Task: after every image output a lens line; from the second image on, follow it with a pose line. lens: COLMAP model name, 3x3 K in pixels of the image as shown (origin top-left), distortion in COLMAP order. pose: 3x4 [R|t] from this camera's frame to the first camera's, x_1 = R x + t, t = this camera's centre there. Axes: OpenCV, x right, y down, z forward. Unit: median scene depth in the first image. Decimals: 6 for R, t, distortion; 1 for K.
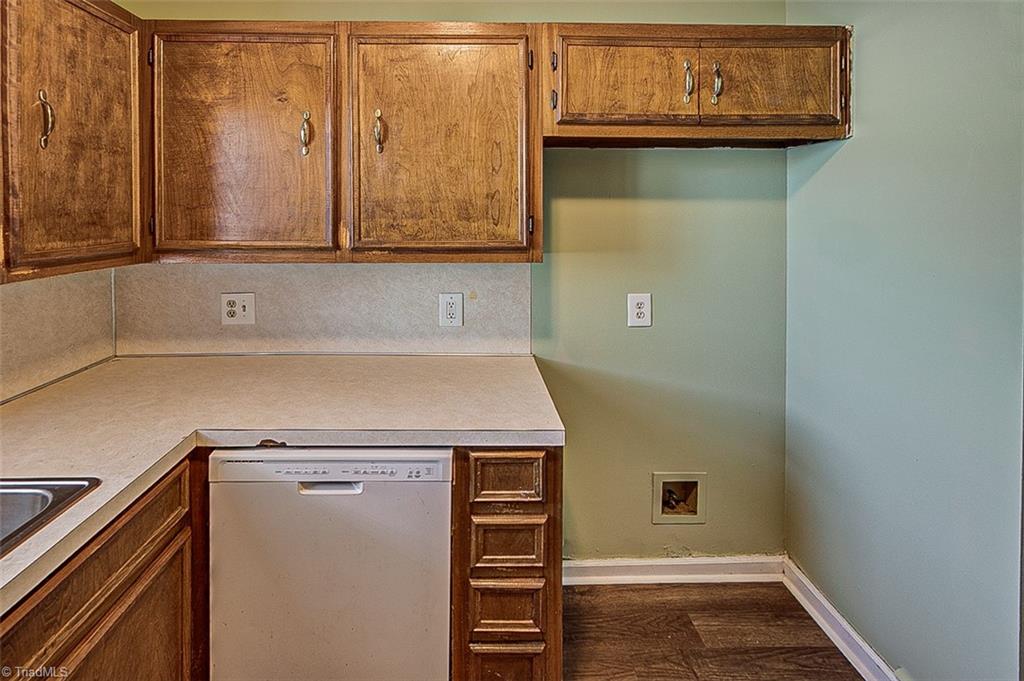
lens RADIAL K [[478.4, 0, 510.2], [0, 478.4, 213.0], [0, 0, 1]] dist [0.002062, 0.000199]
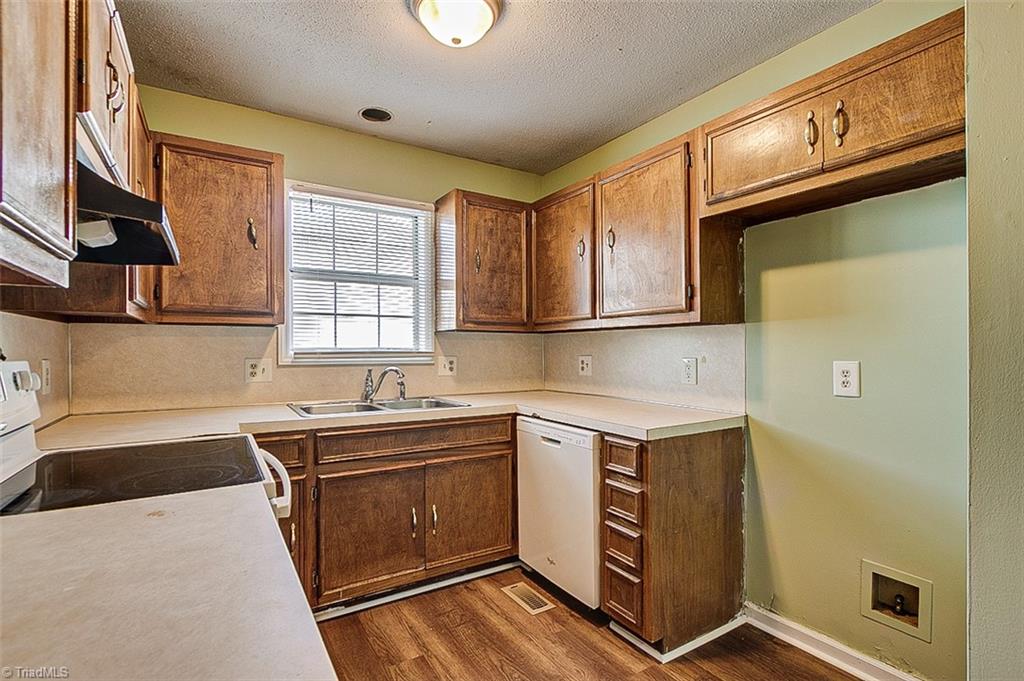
lens RADIAL K [[488.1, 0, 512.0], [0, 488.1, 340.5], [0, 0, 1]] dist [-0.000833, -0.000119]
pose [[0.508323, -0.005107, -0.861152, 0.909354], [0.000005, 0.999982, -0.005928, 0.161068], [0.861167, 0.003009, 0.508314, -0.049766]]
